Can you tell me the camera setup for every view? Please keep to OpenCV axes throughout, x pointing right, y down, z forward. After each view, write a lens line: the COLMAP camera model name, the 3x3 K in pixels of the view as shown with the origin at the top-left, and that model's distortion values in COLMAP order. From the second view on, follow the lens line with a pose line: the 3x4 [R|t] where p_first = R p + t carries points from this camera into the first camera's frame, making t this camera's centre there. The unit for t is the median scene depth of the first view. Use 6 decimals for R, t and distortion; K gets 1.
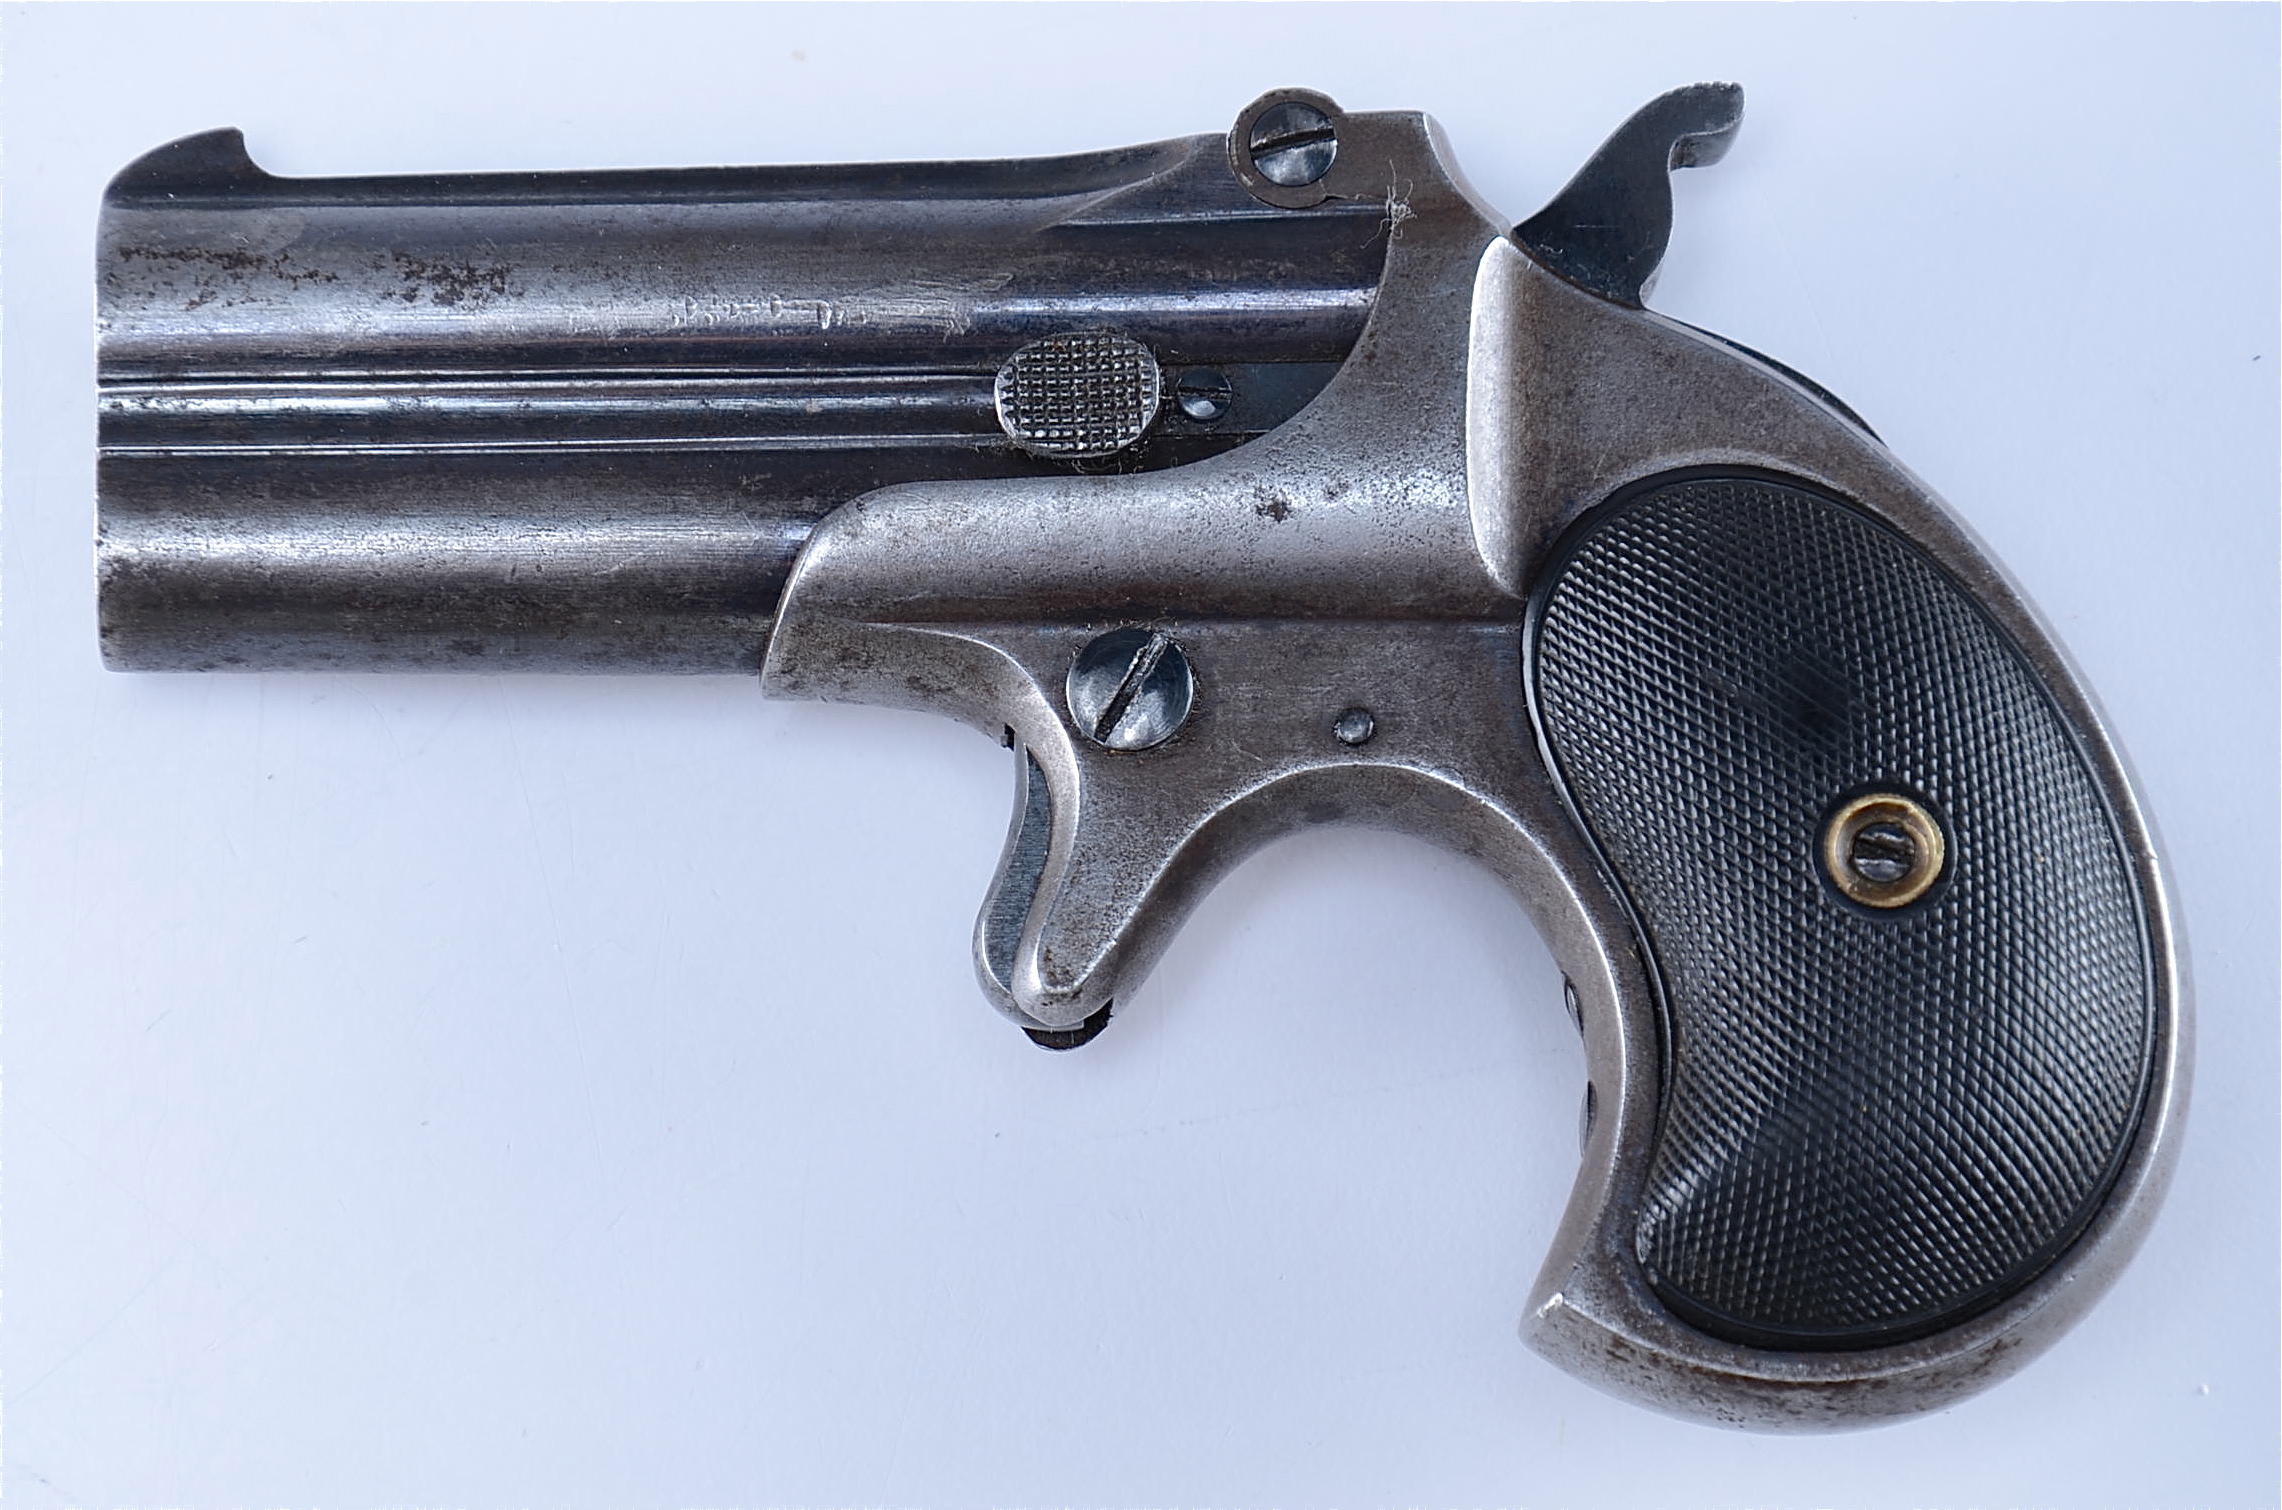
lens RADIAL K [[10286.0, 0, 1126.0], [0, 10286.0, 754.3], [0, 0, 1]] dist [1.700272, 0.000000]
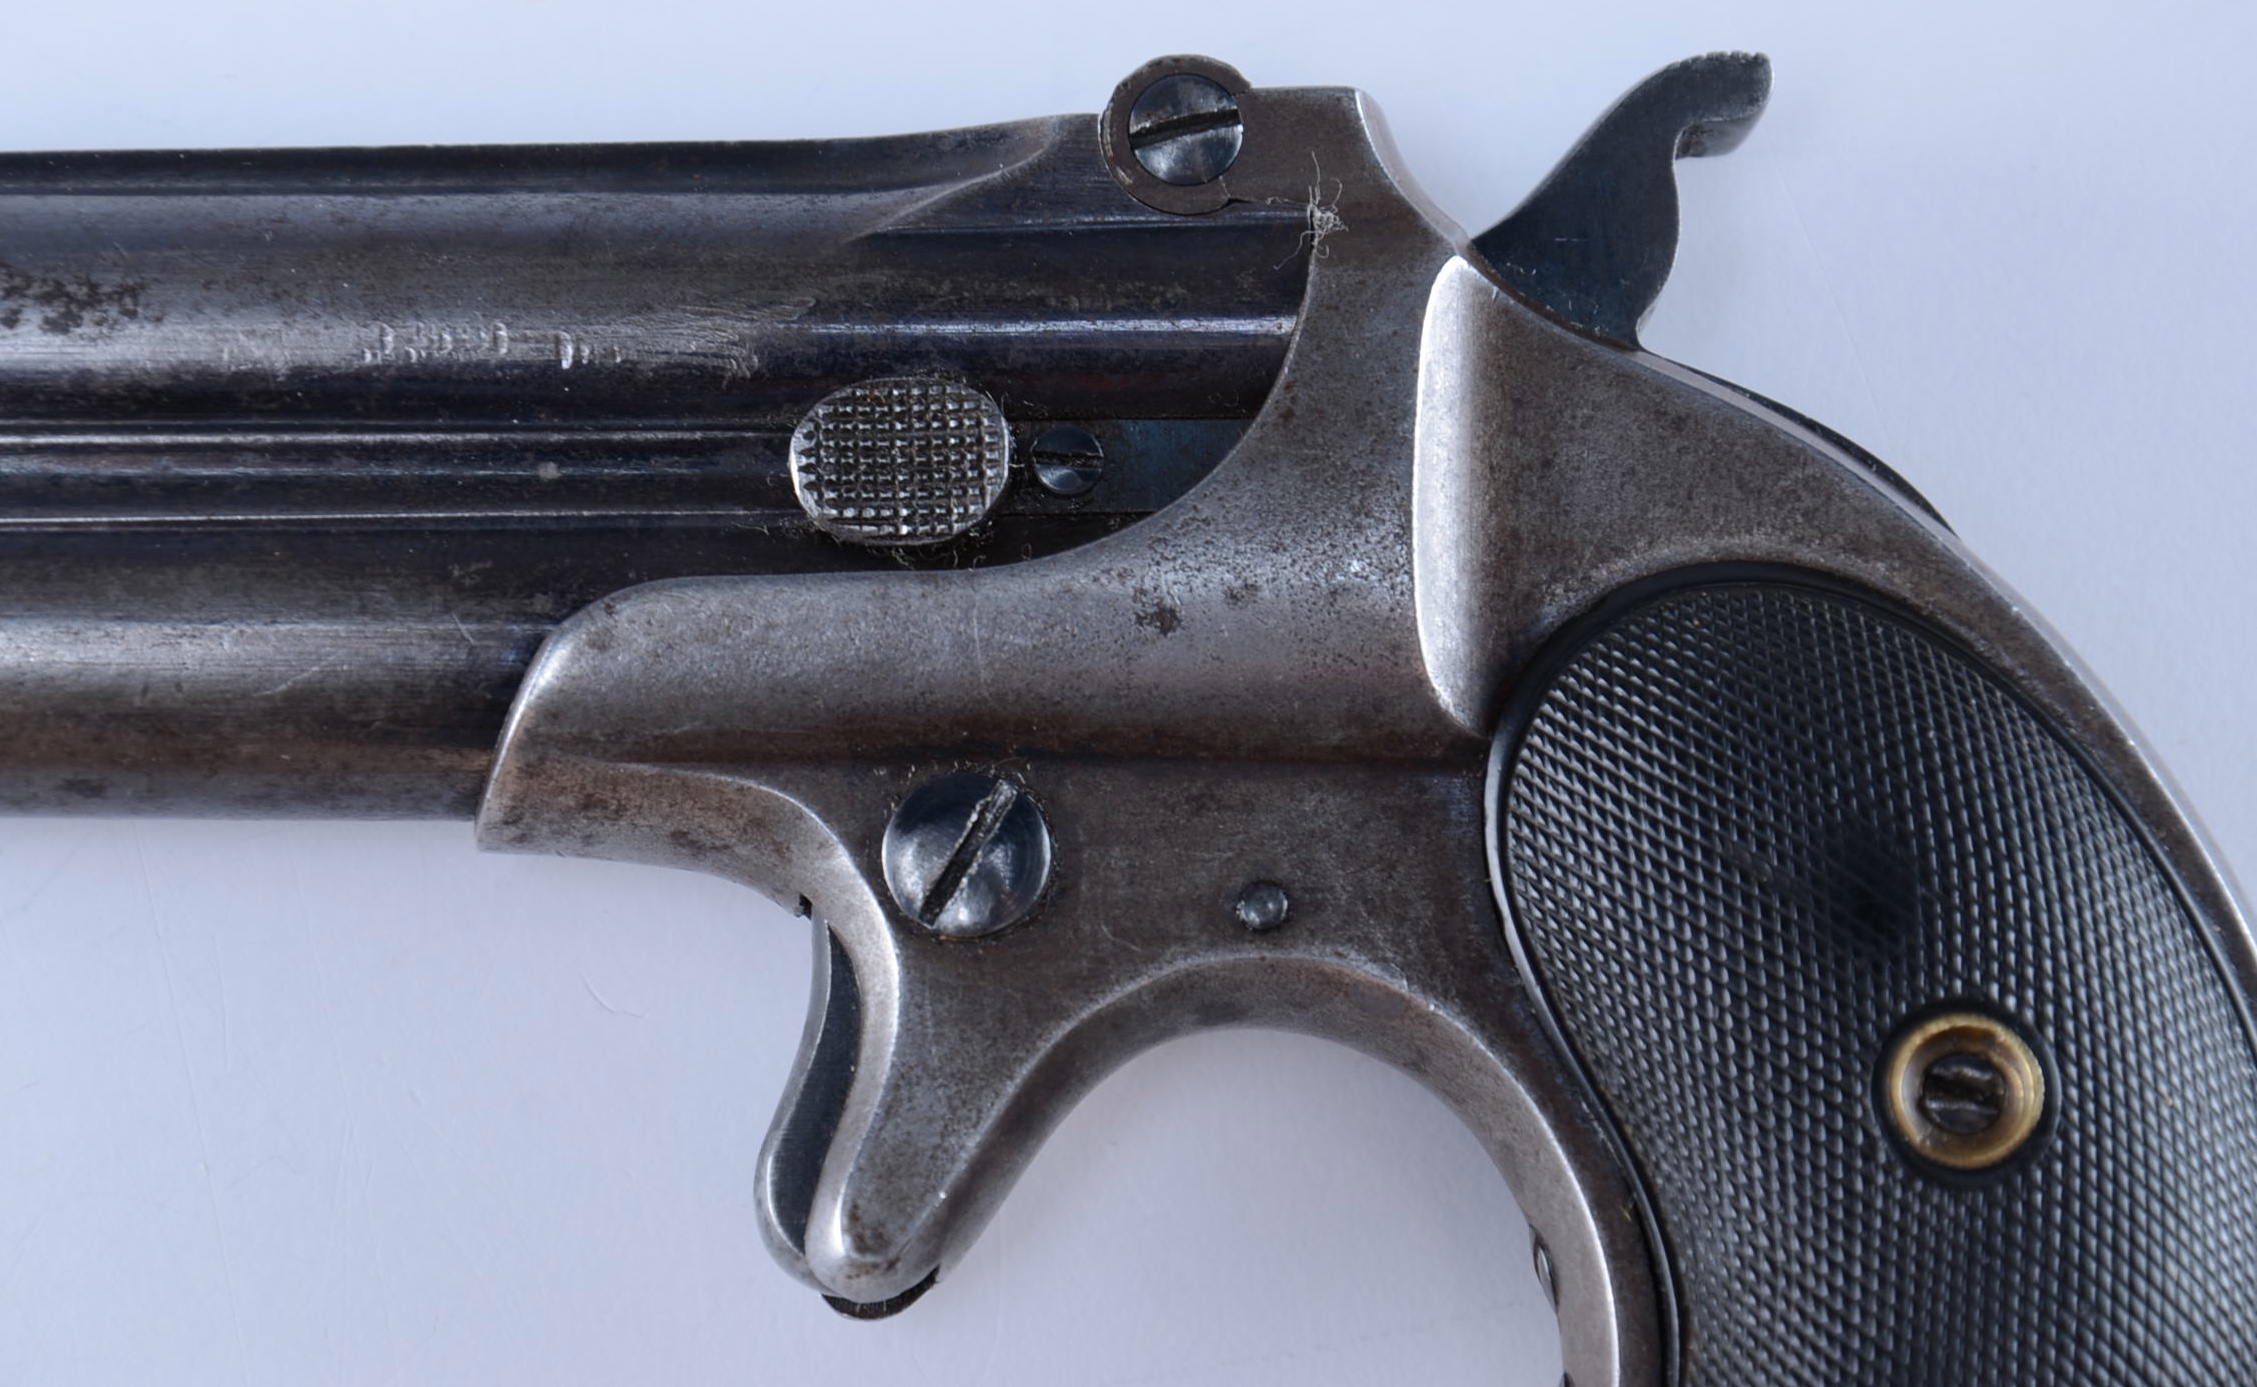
lens RADIAL K [[9631.0, 0, 1139.5], [0, 9631.0, 700.7], [0, 0, 1]] dist [0.979276, 0.000000]
pose [[0.999504, 0.008842, 0.030222, -0.008380], [-0.010080, 0.999107, 0.041036, -0.046581], [-0.029832, -0.041320, 0.998700, 0.292253]]
